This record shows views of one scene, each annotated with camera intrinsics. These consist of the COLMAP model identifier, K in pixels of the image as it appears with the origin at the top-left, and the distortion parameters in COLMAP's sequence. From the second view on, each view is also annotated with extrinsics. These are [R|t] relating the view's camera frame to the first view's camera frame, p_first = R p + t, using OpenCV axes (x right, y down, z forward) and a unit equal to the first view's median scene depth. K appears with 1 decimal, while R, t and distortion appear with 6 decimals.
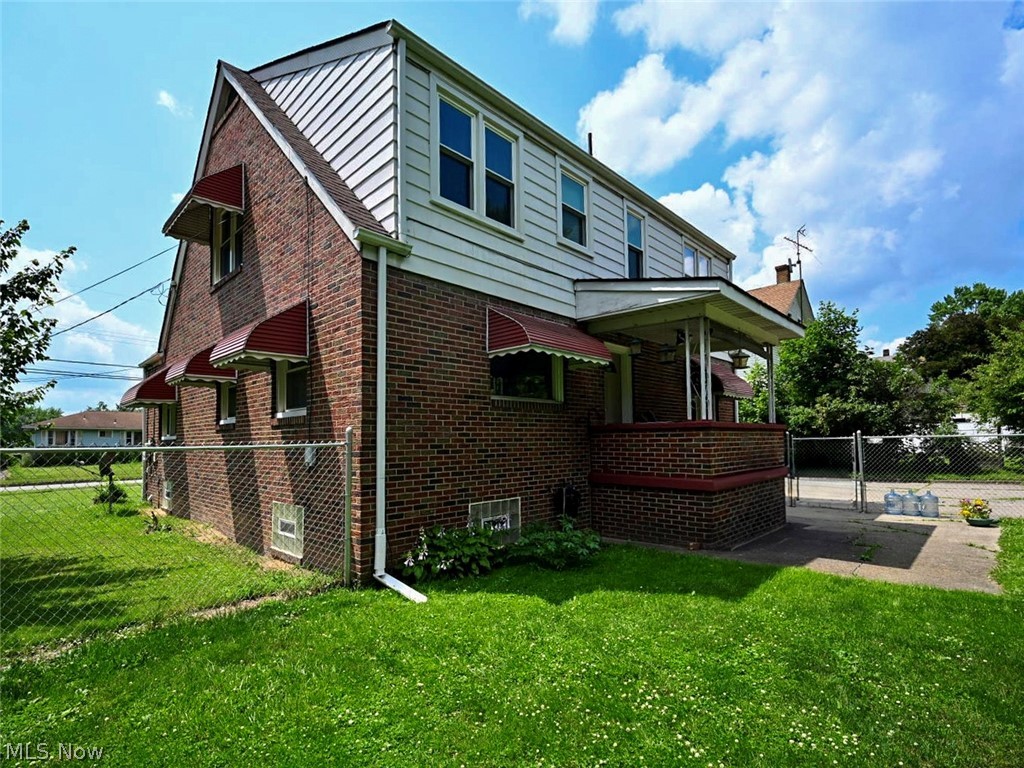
lens RADIAL K [[492.3, 0, 514.0], [0, 492.3, 419.4], [0, 0, 1]] dist [-0.001426, -0.001014]
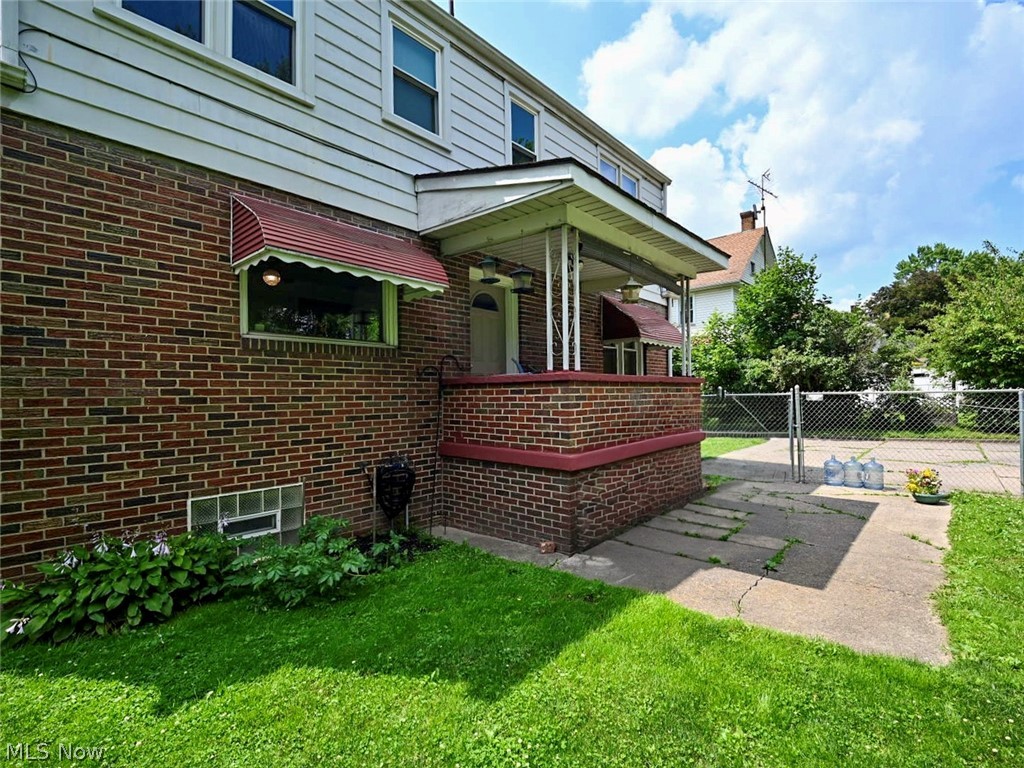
lens RADIAL K [[476.0, 0, 562.6], [0, 476.0, 383.3], [0, 0, 1]] dist [0.027713, -0.025367]
pose [[0.995738, 0.001516, 0.092217, 0.264556], [-0.003351, 0.999800, 0.019739, 0.005299], [-0.092169, -0.019964, 0.995543, 0.261586]]
